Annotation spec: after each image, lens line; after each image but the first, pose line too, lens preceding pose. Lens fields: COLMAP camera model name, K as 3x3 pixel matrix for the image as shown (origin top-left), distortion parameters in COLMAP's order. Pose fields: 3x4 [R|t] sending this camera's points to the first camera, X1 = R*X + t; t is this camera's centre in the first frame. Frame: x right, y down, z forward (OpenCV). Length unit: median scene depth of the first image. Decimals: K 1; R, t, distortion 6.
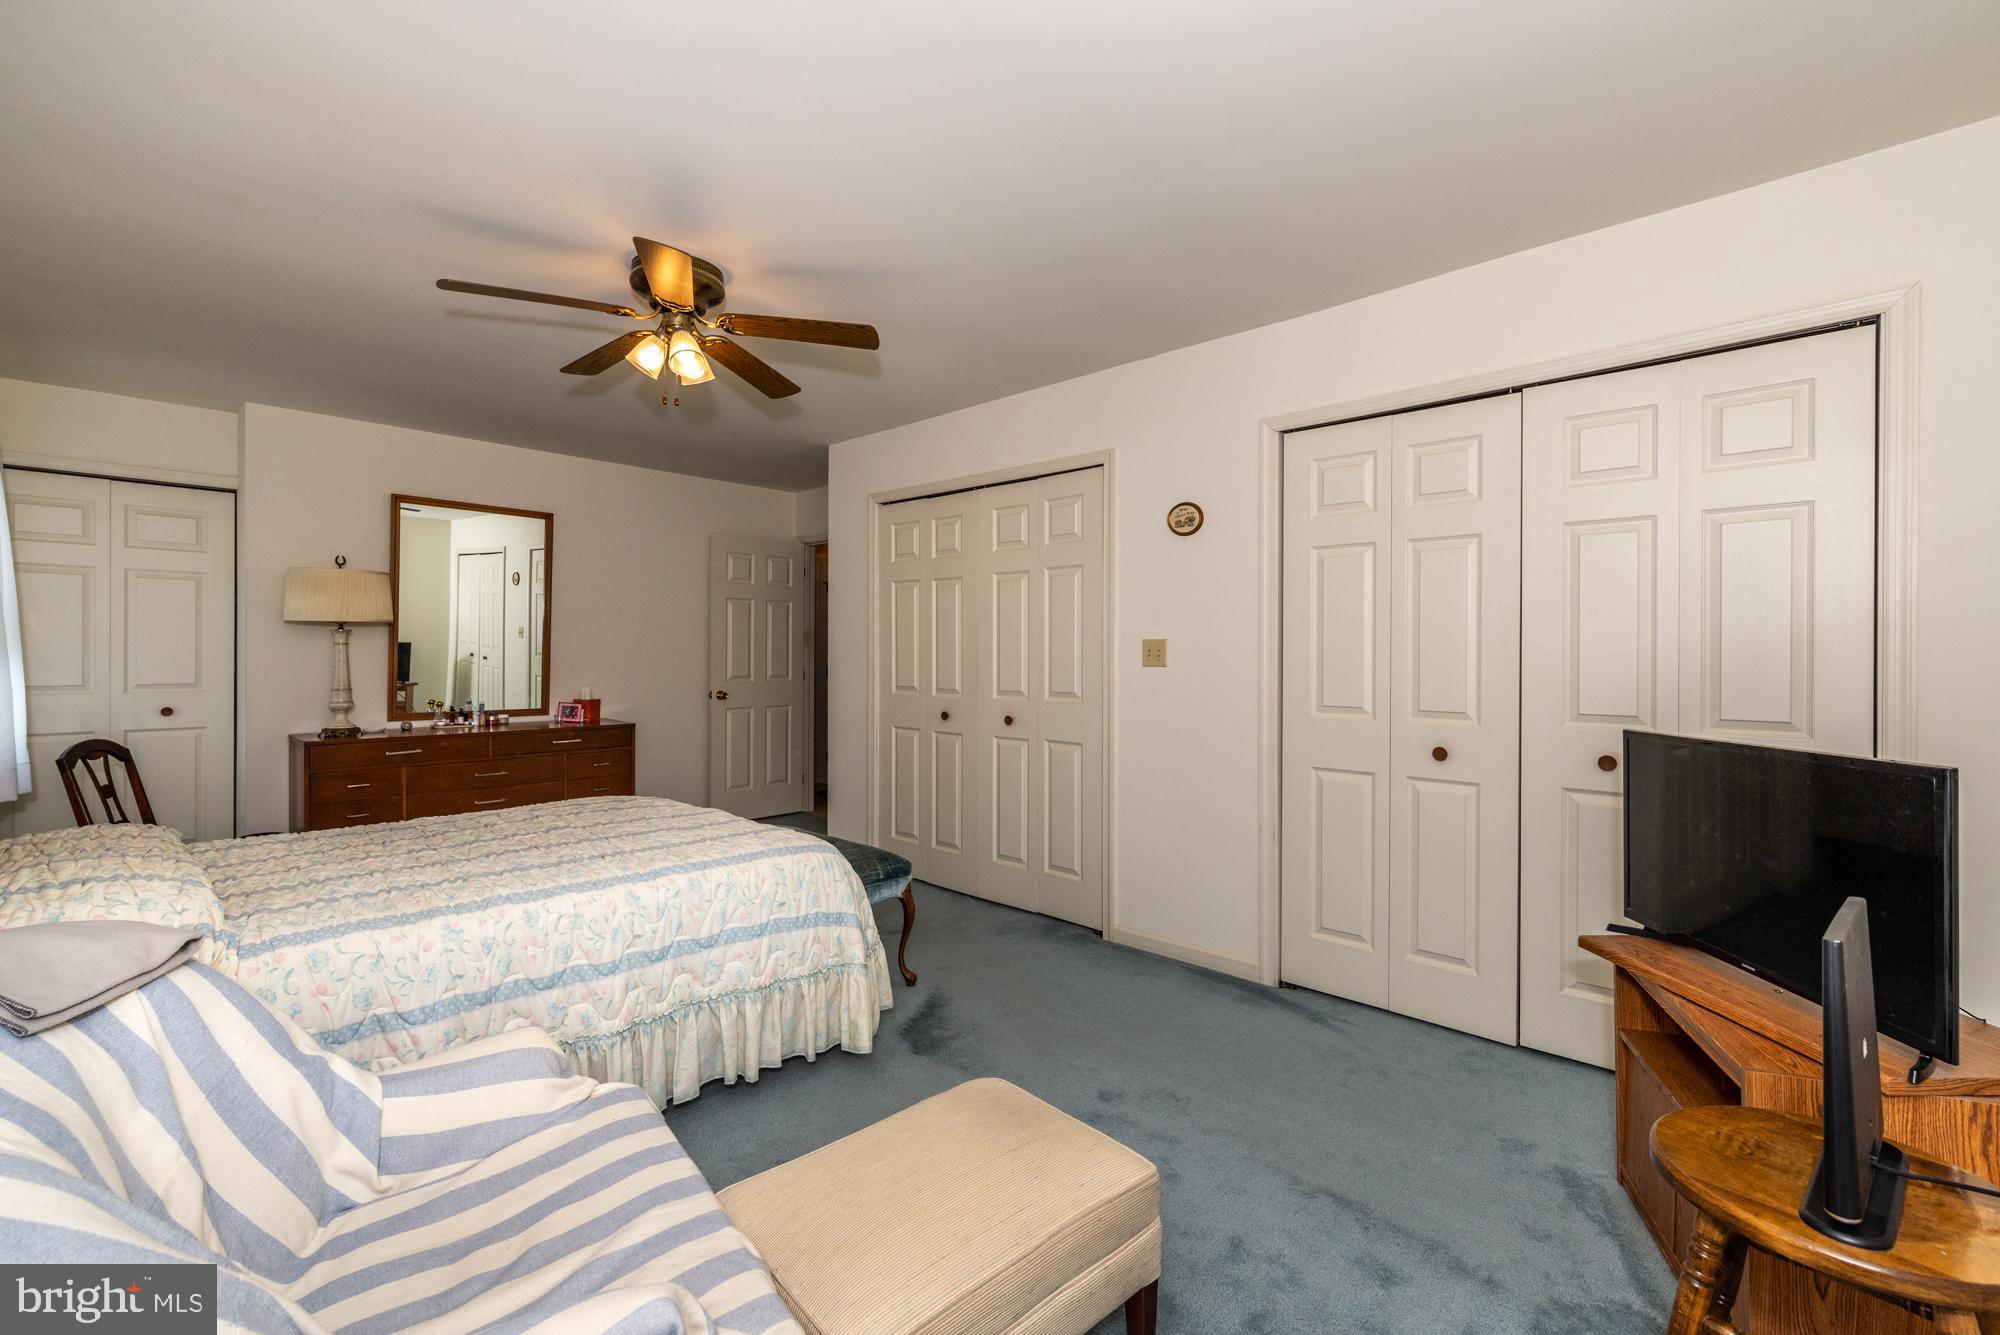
lens RADIAL K [[873.4, 0, 1002.7], [0, 873.4, 651.0], [0, 0, 1]] dist [0.000807, -0.000098]
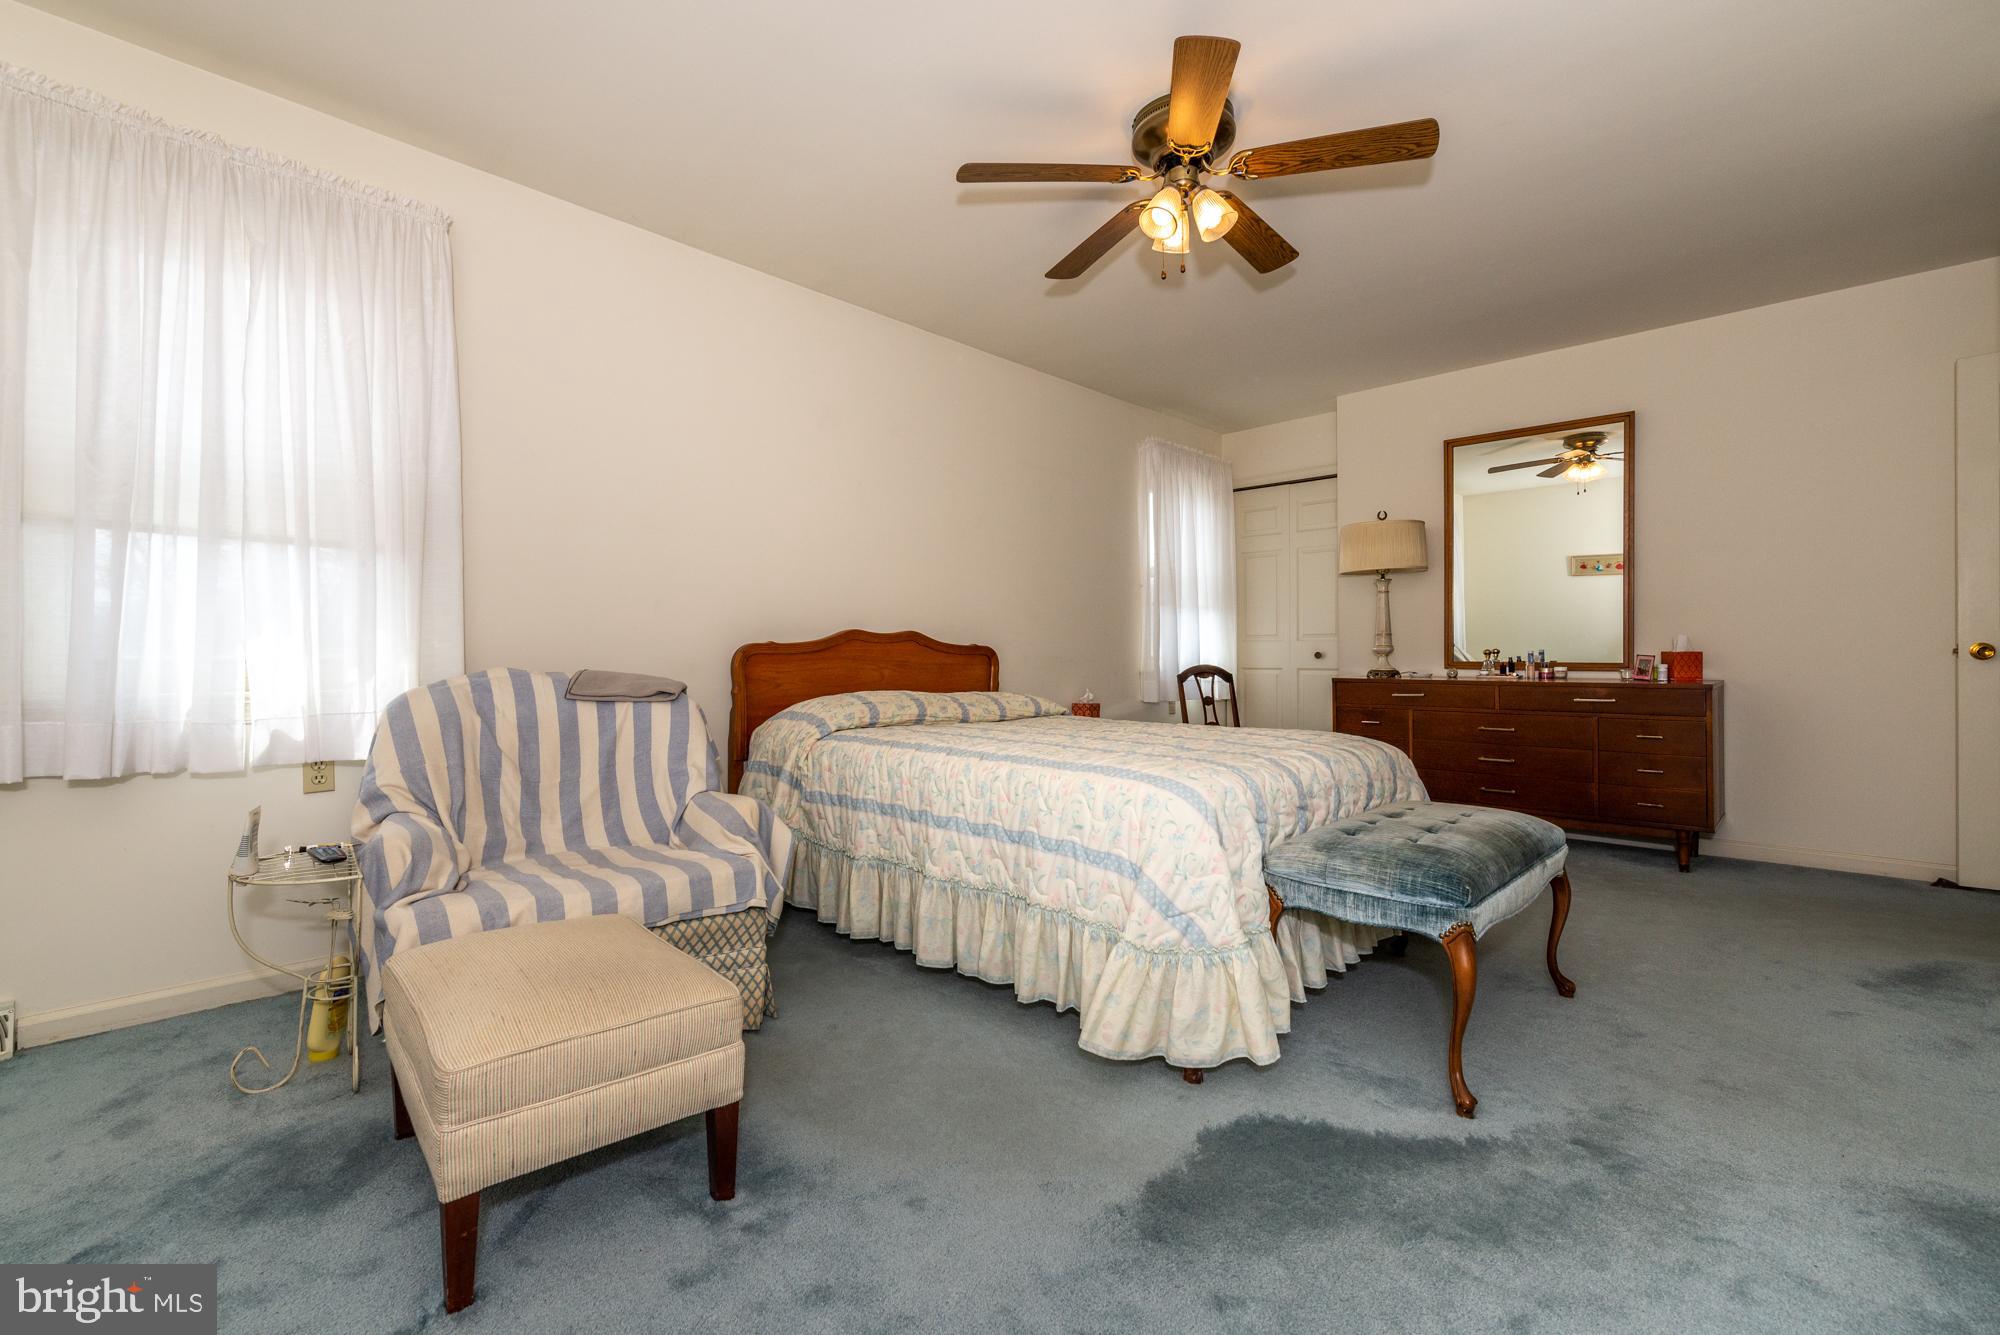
lens RADIAL K [[848.4, 0, 989.4], [0, 848.4, 656.6], [0, 0, 1]] dist [0.001131, 0.000376]
pose [[-0.007103, -0.009262, -0.999932, 0.292981], [-0.002865, 0.999953, -0.009242, 0.082848], [0.999971, 0.002799, -0.007129, 0.523687]]
